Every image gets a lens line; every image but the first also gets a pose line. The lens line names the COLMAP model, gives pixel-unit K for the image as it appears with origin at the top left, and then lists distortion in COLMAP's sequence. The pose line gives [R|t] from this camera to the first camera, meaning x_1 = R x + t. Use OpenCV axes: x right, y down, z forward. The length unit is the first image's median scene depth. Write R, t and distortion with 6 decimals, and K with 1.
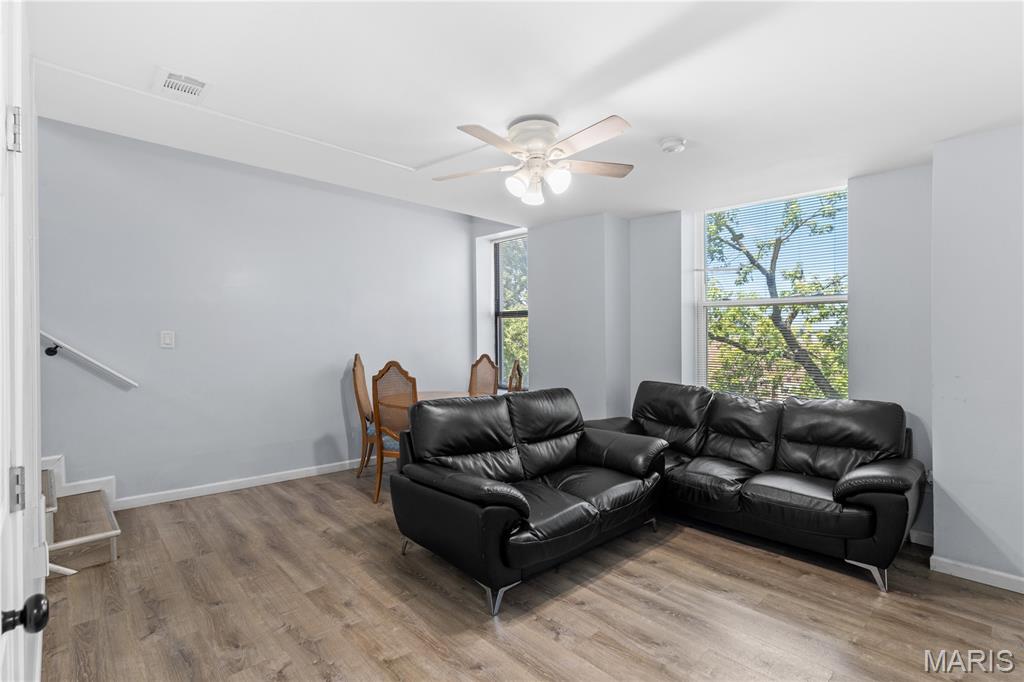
lens RADIAL K [[480.3, 0, 528.7], [0, 480.3, 324.3], [0, 0, 1]] dist [0.002094, 0.000386]
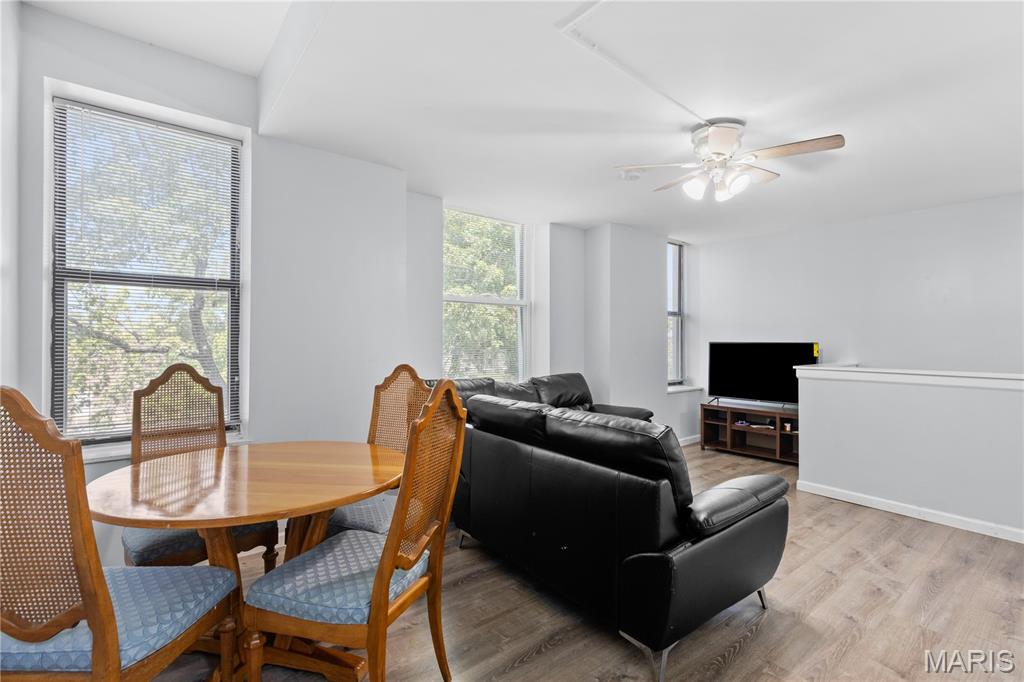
lens RADIAL K [[471.1, 0, 509.0], [0, 471.1, 329.5], [0, 0, 1]] dist [-0.000973, -0.000119]
pose [[0.111933, 0.010903, 0.993656, -0.996251], [-0.032507, 0.999445, -0.007305, 0.044065], [-0.993184, -0.031483, 0.112226, 1.286116]]
